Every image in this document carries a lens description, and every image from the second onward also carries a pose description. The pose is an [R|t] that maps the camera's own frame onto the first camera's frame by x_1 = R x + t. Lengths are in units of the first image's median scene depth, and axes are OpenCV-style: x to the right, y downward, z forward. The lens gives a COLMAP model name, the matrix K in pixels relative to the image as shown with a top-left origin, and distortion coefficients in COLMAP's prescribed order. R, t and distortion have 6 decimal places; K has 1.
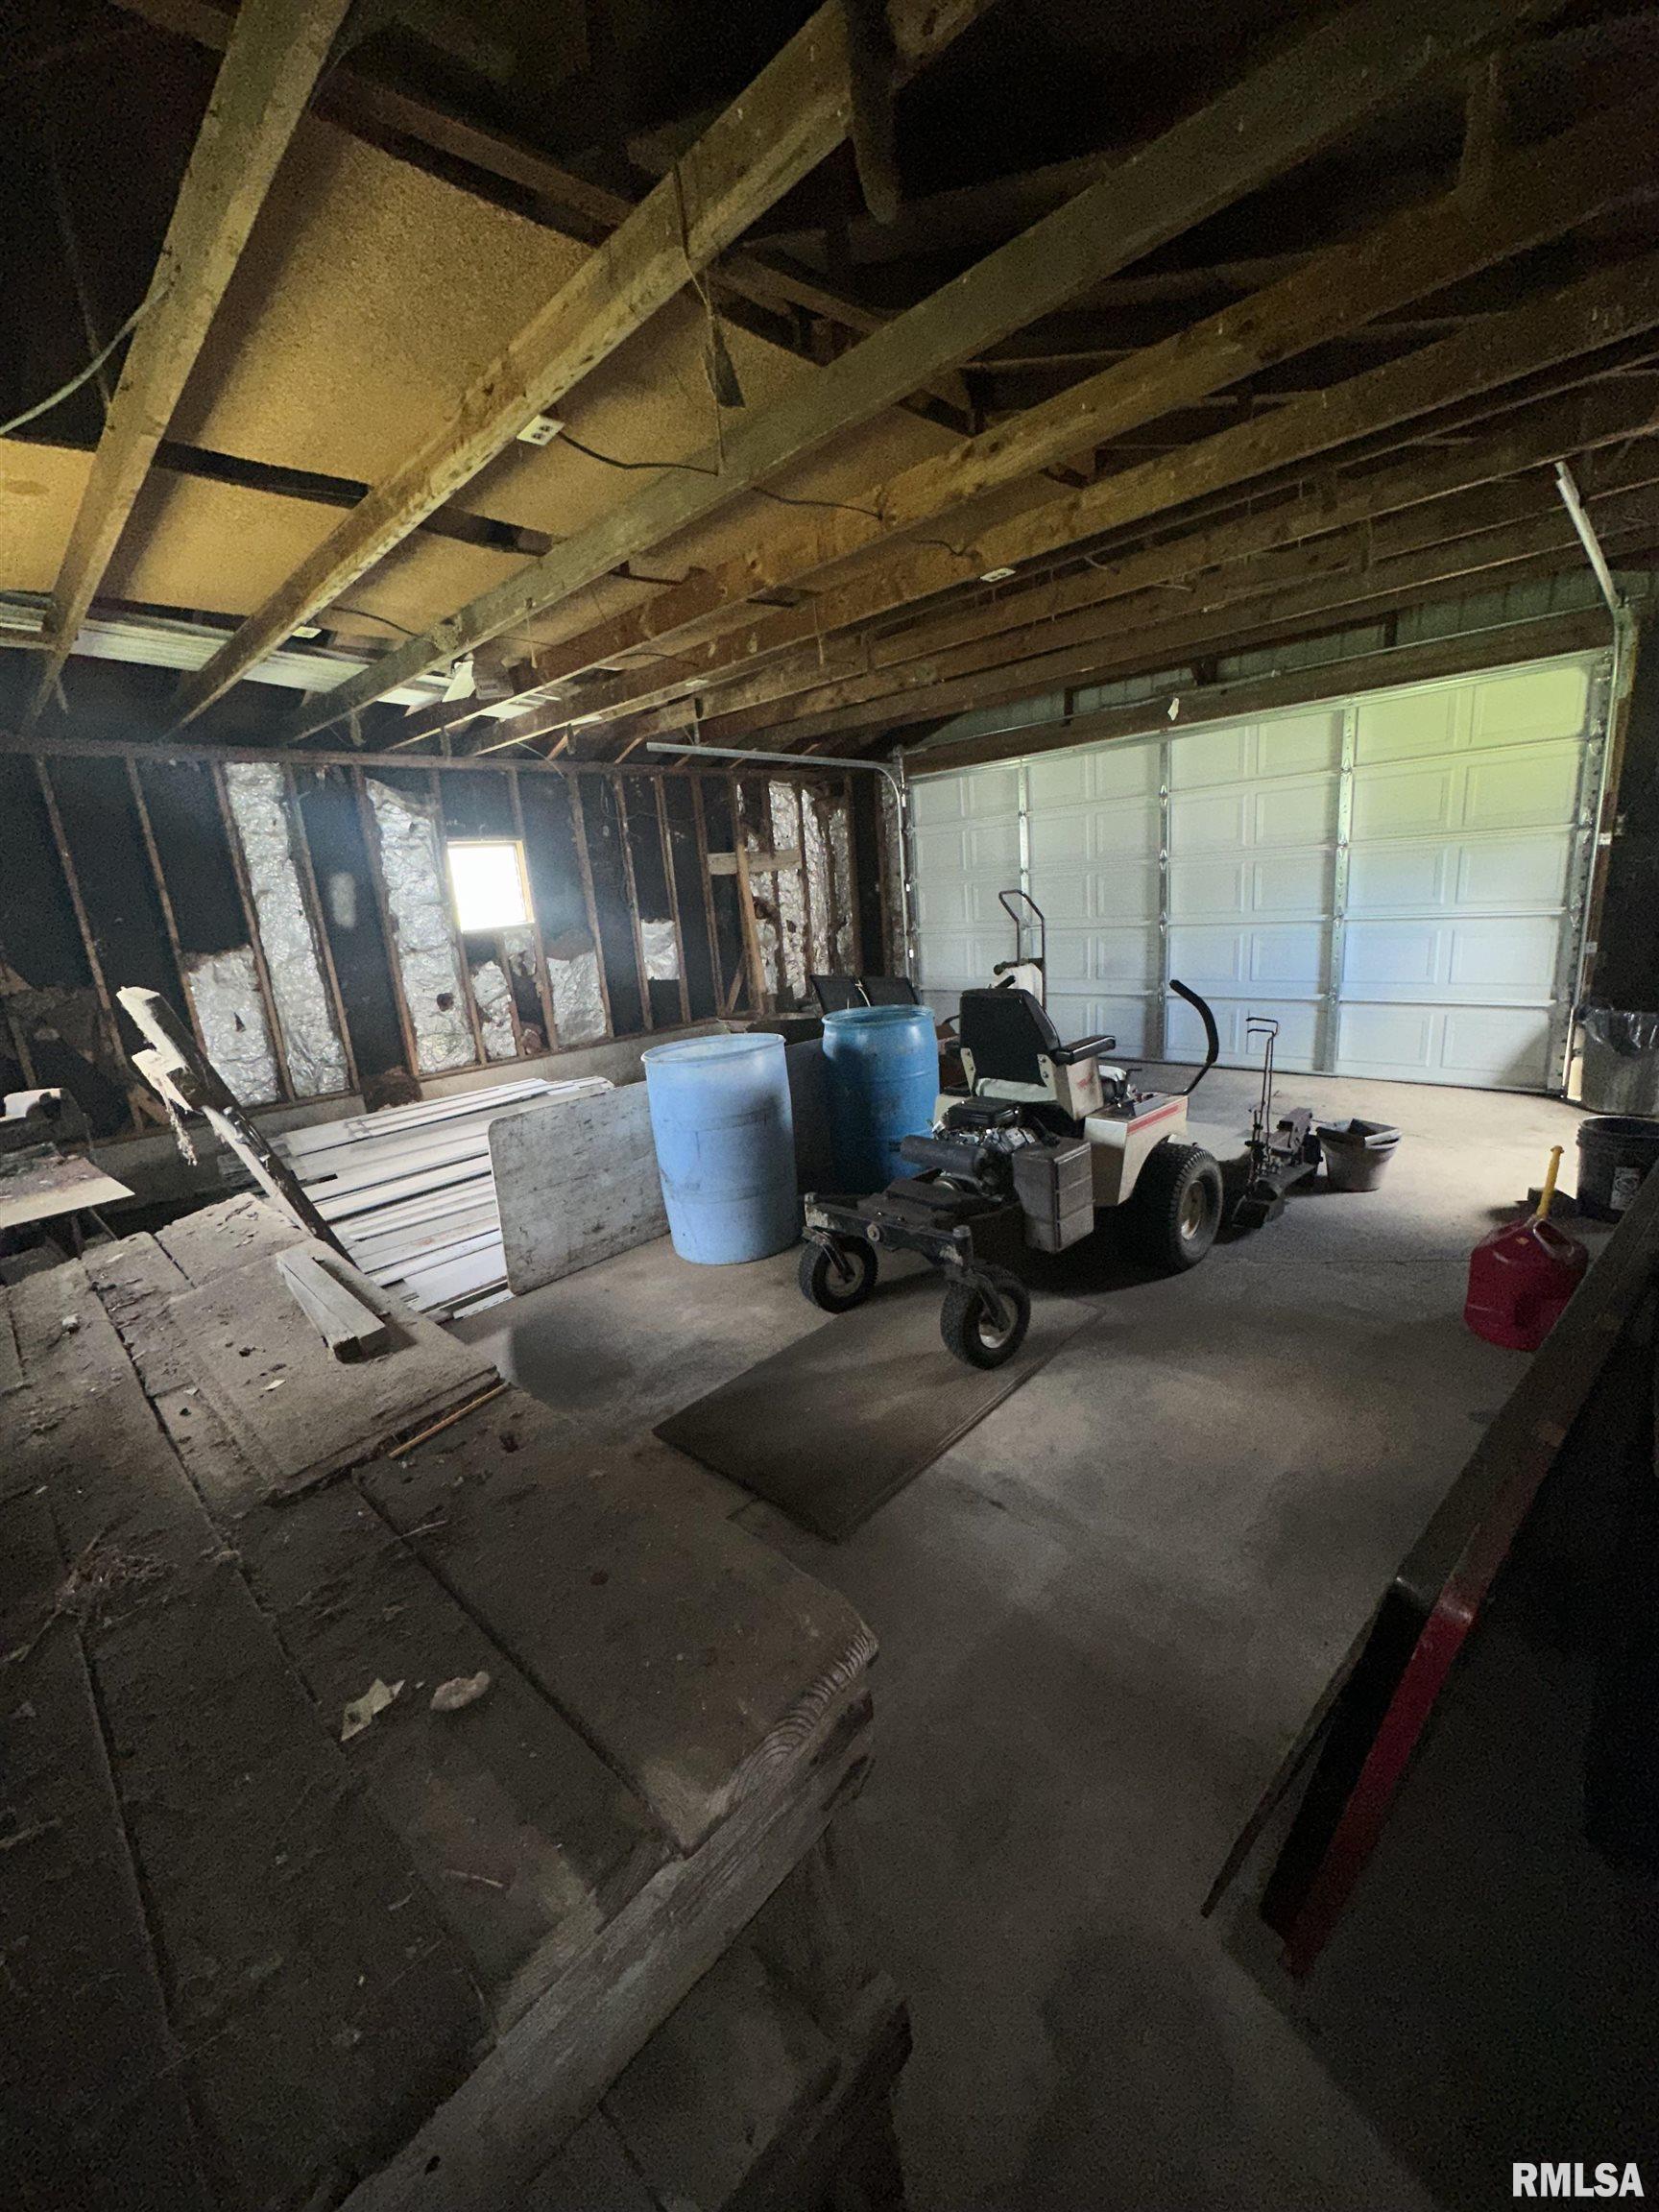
lens RADIAL K [[885.8, 0, 827.4], [0, 885.8, 1099.1], [0, 0, 1]] dist [0.000018, -0.000124]
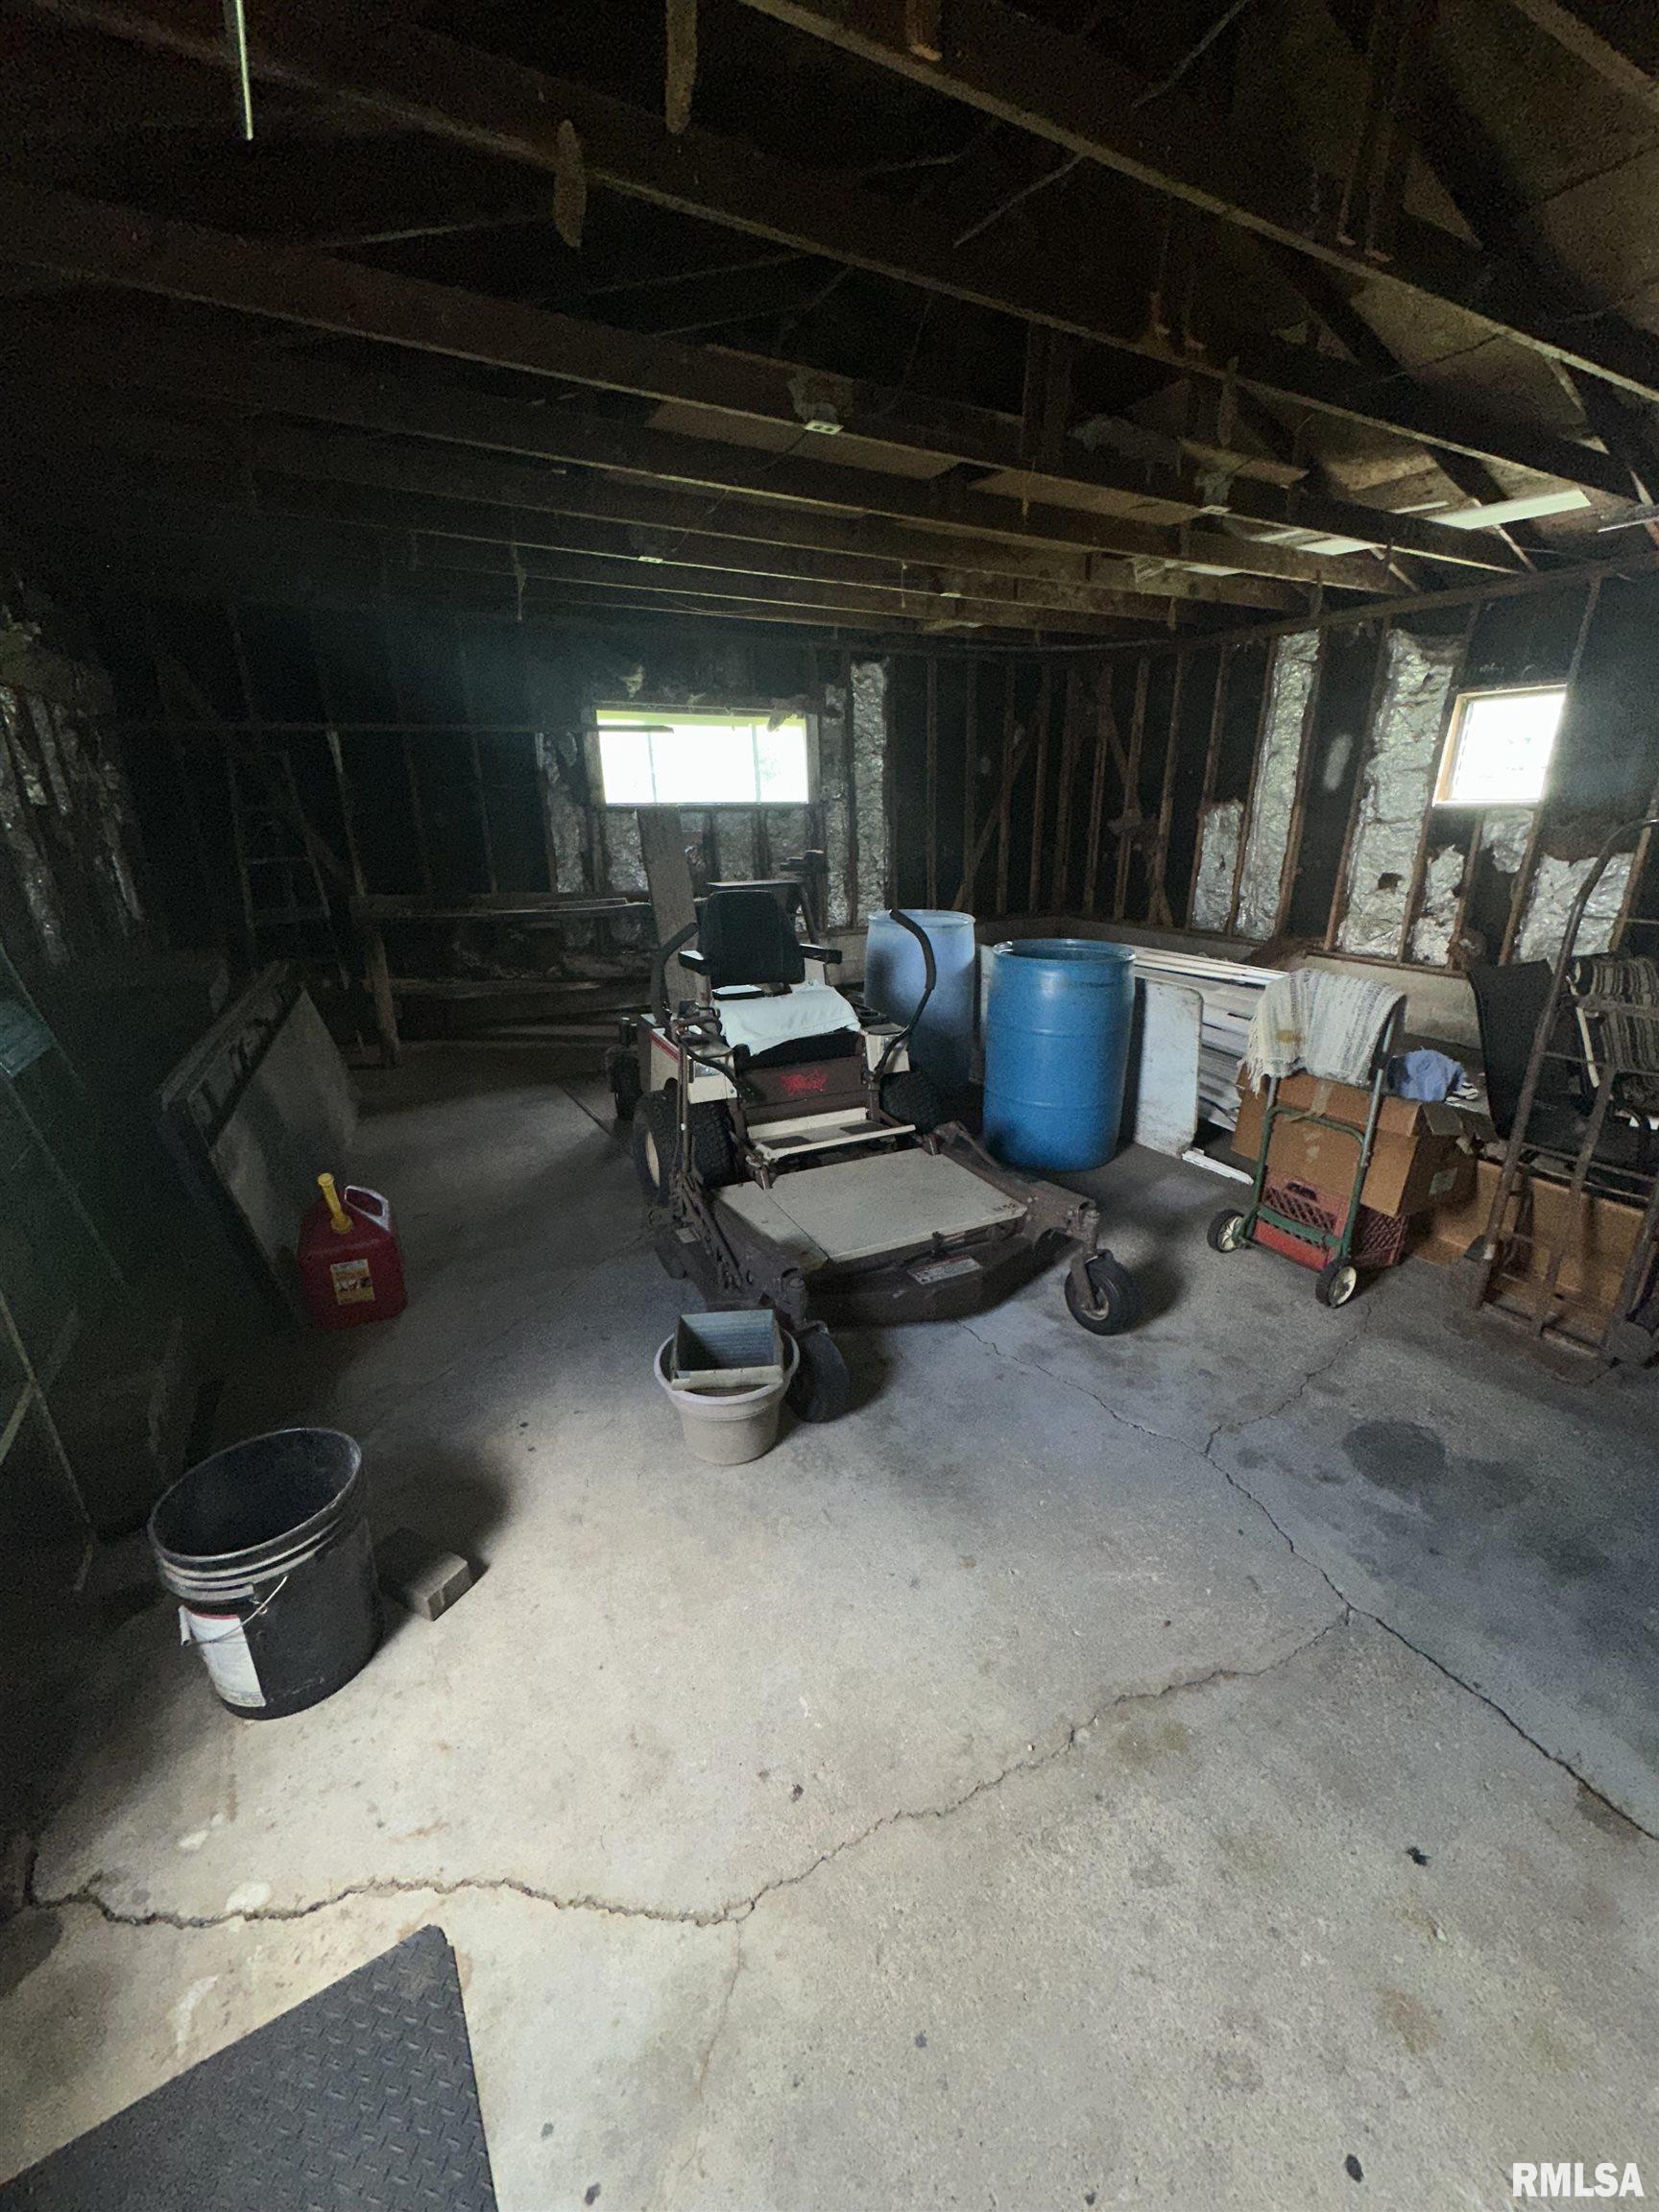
lens RADIAL K [[885.8, 0, 827.7], [0, 885.8, 1117.3], [0, 0, 1]] dist [0.000018, -0.000124]
pose [[-0.271955, 0.403584, -0.873591, 0.648237], [-0.194426, 0.866040, 0.460622, -0.217979], [0.942464, 0.295118, -0.157057, 0.700424]]
